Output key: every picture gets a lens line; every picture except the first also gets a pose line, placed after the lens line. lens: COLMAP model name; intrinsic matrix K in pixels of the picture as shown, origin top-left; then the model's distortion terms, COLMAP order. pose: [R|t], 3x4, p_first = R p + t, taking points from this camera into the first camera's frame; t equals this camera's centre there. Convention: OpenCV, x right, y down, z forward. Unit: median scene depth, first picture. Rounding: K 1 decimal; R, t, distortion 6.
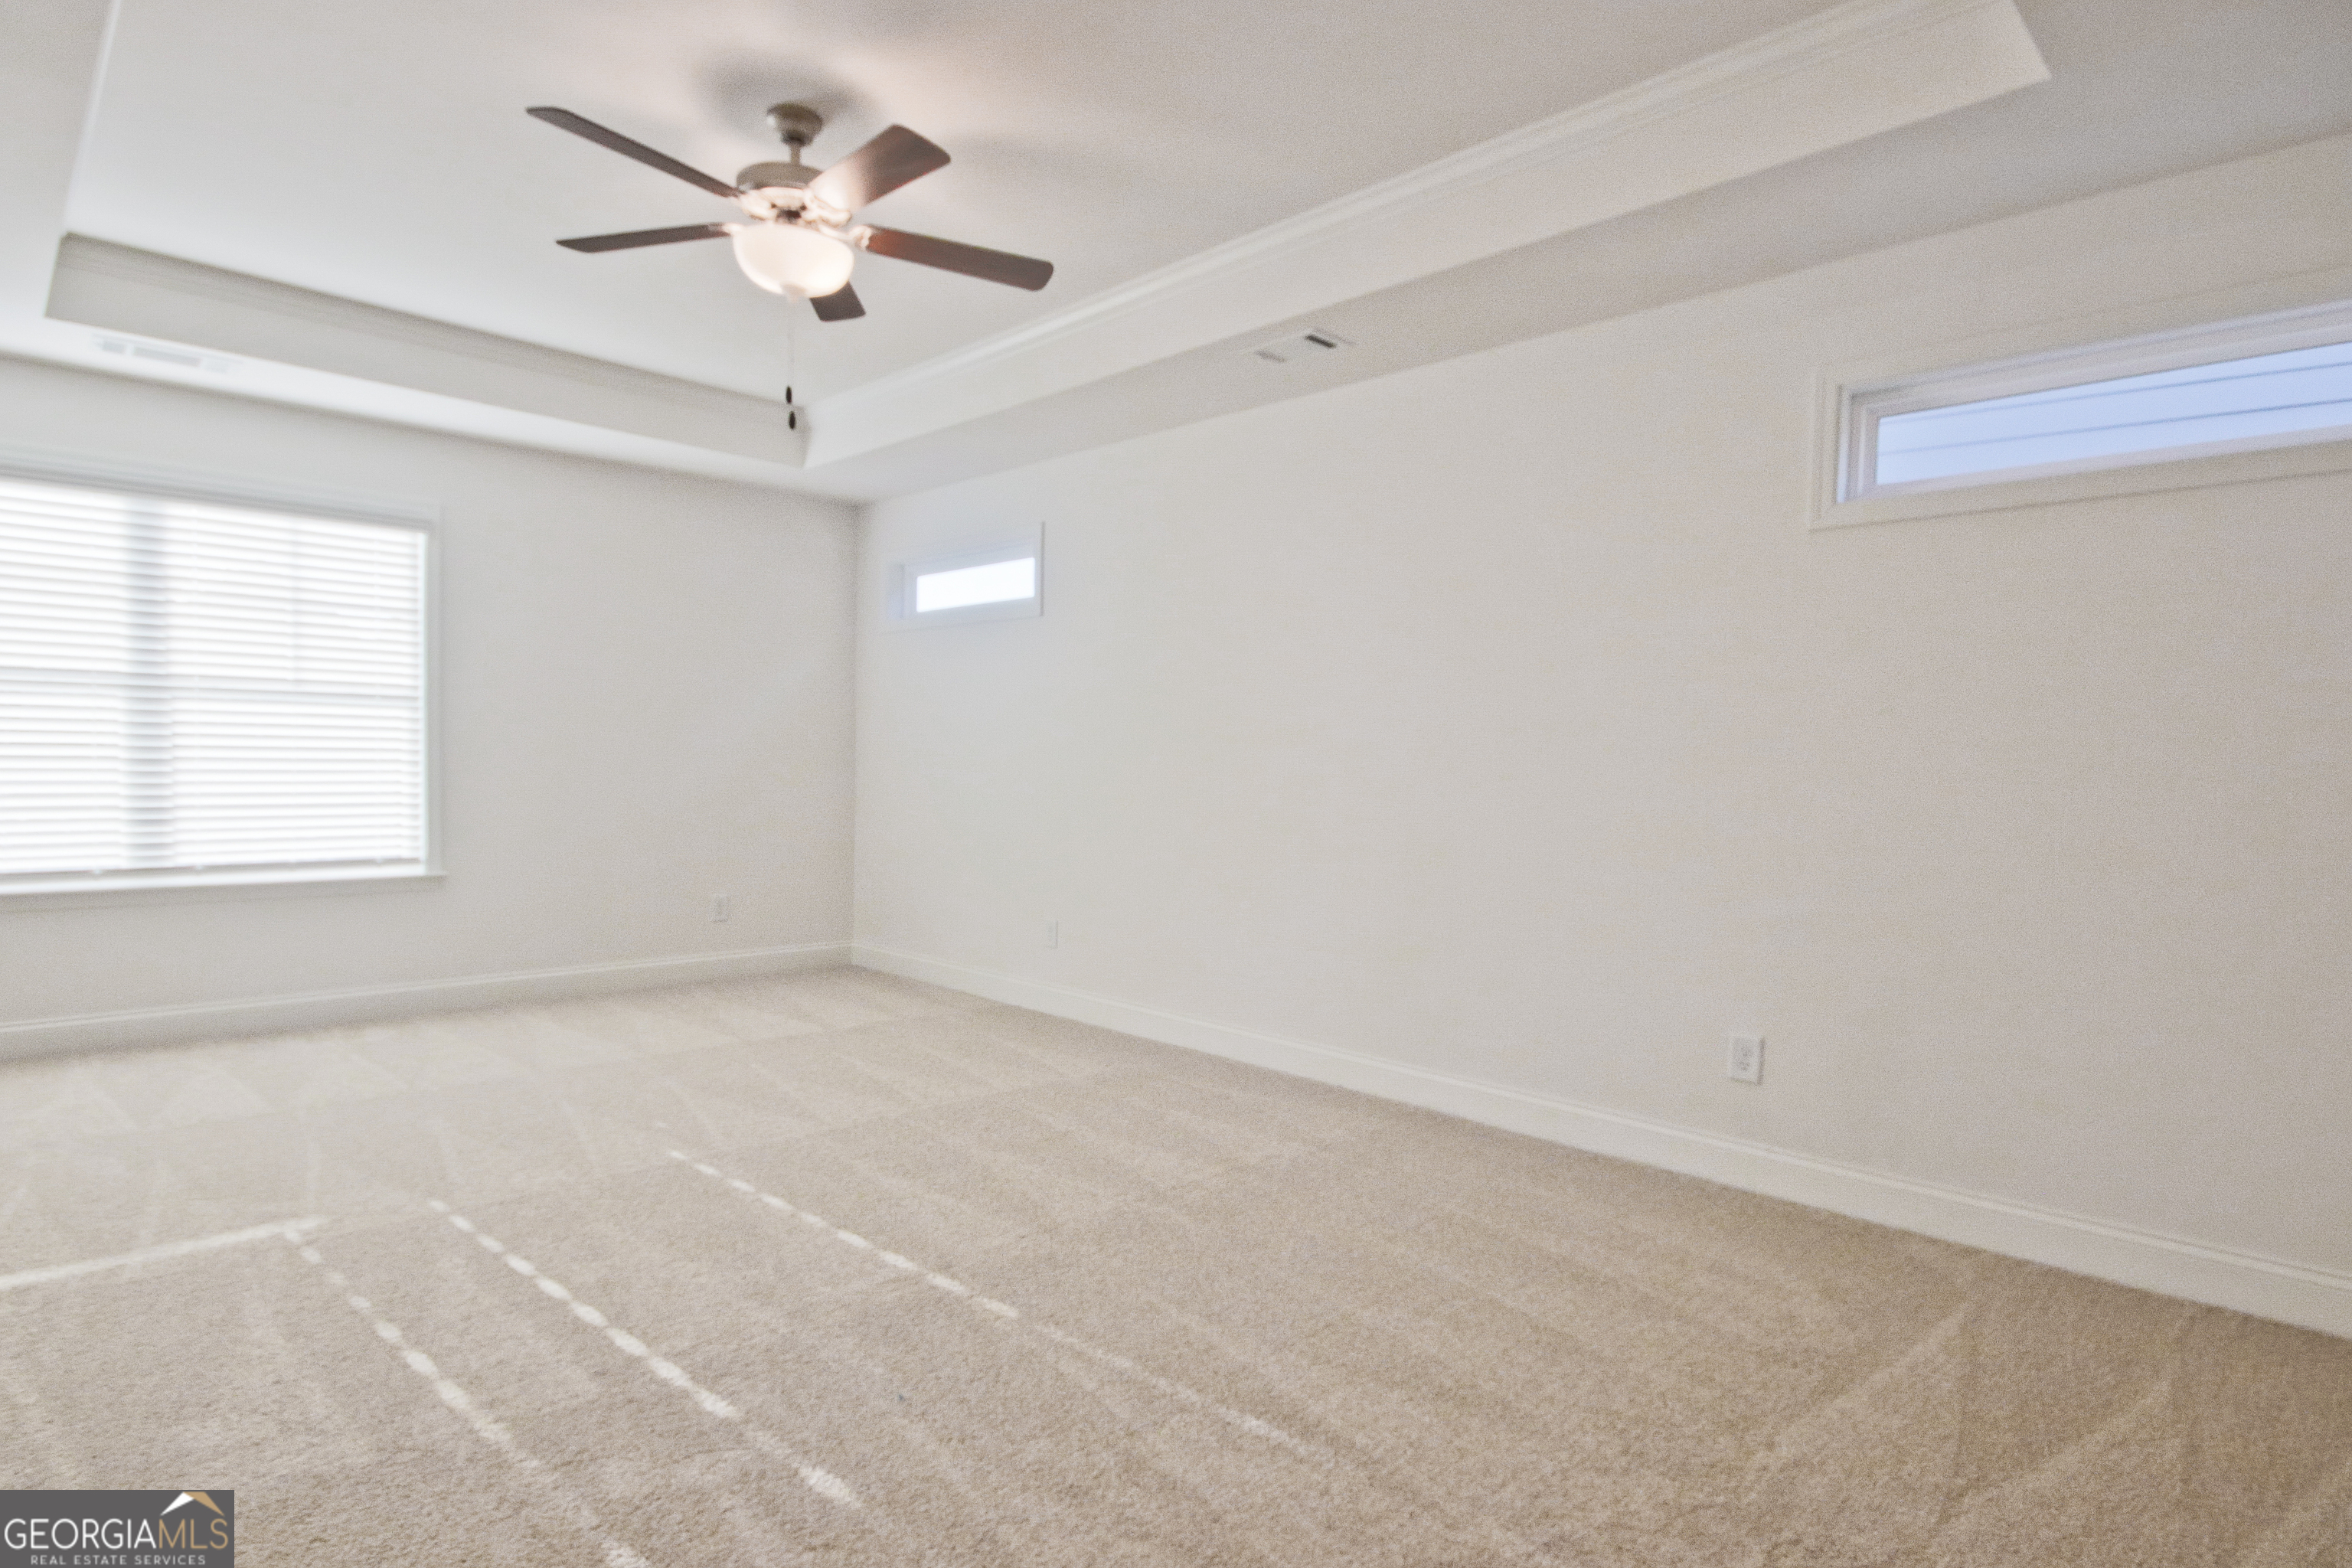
lens RADIAL K [[1218.4, 0, 1154.3], [0, 1218.4, 808.7], [0, 0, 1]] dist [-0.003542, -0.000485]
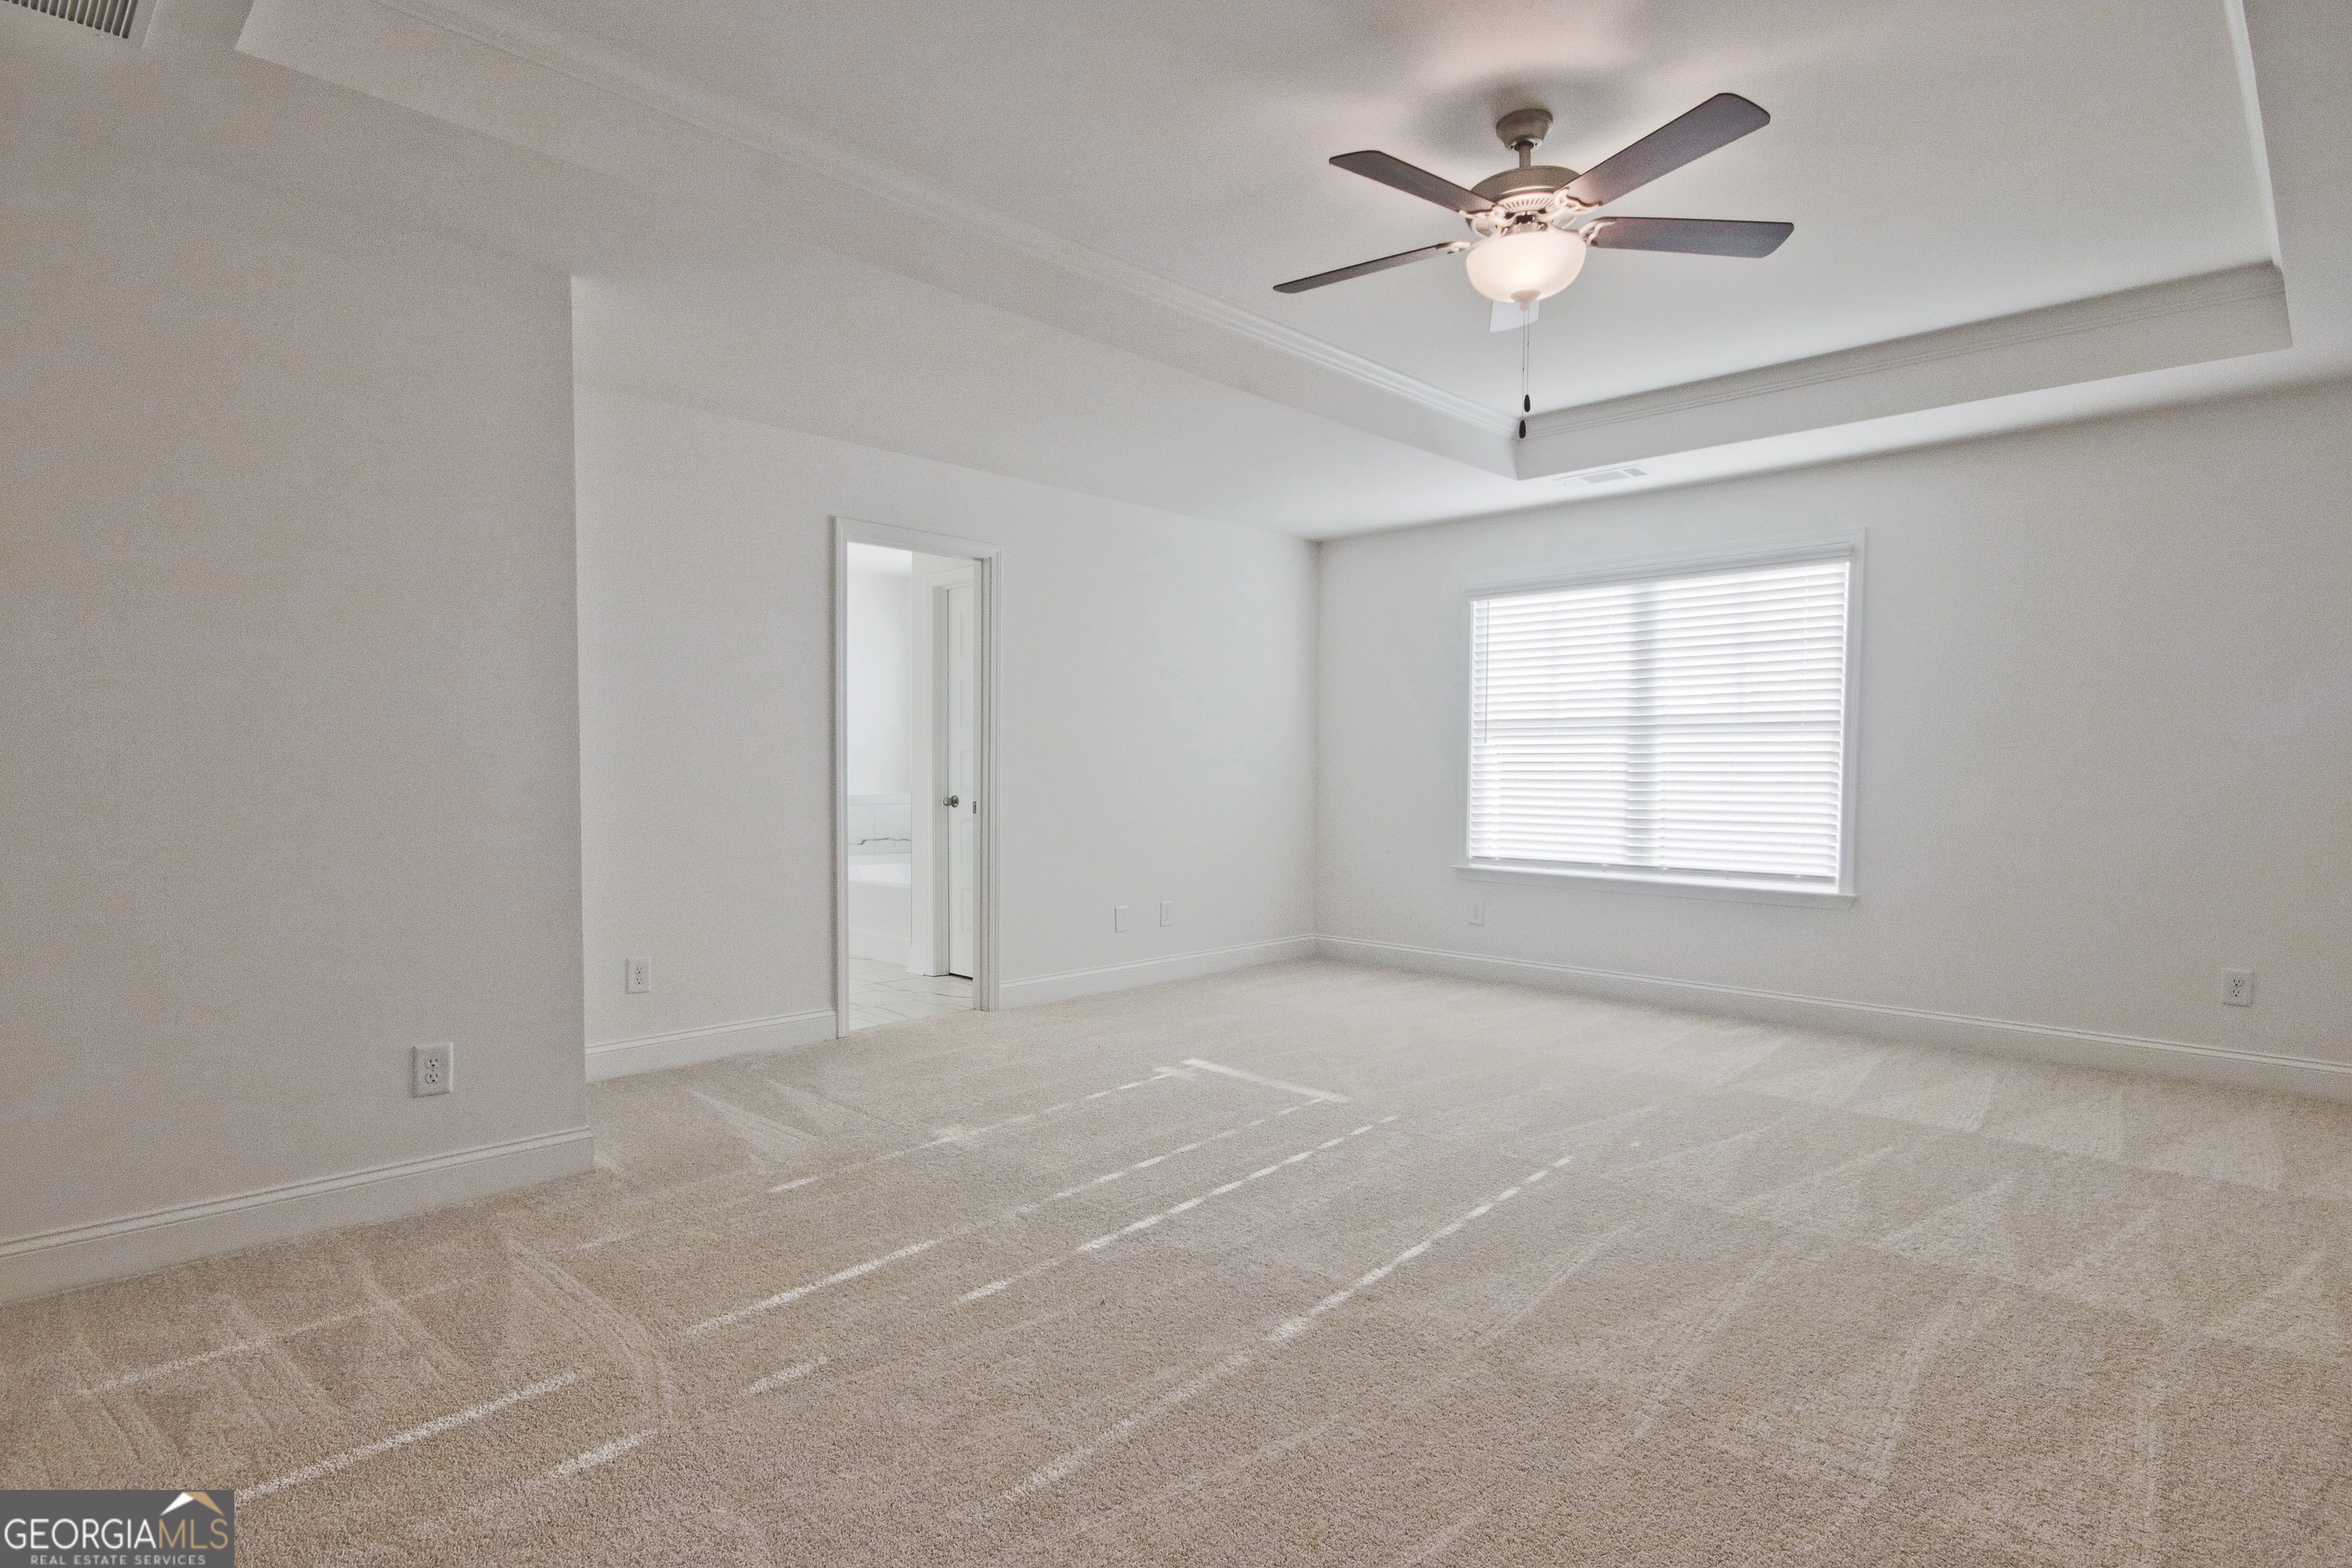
lens RADIAL K [[1204.1, 0, 1176.0], [0, 1204.1, 784.0], [0, 0, 1]] dist [-0.000440, 0.000256]
pose [[0.031208, -0.007795, -0.999483, 0.437318], [-0.045389, 0.998927, -0.009208, -0.004236], [0.998482, 0.045653, 0.030820, 0.459093]]
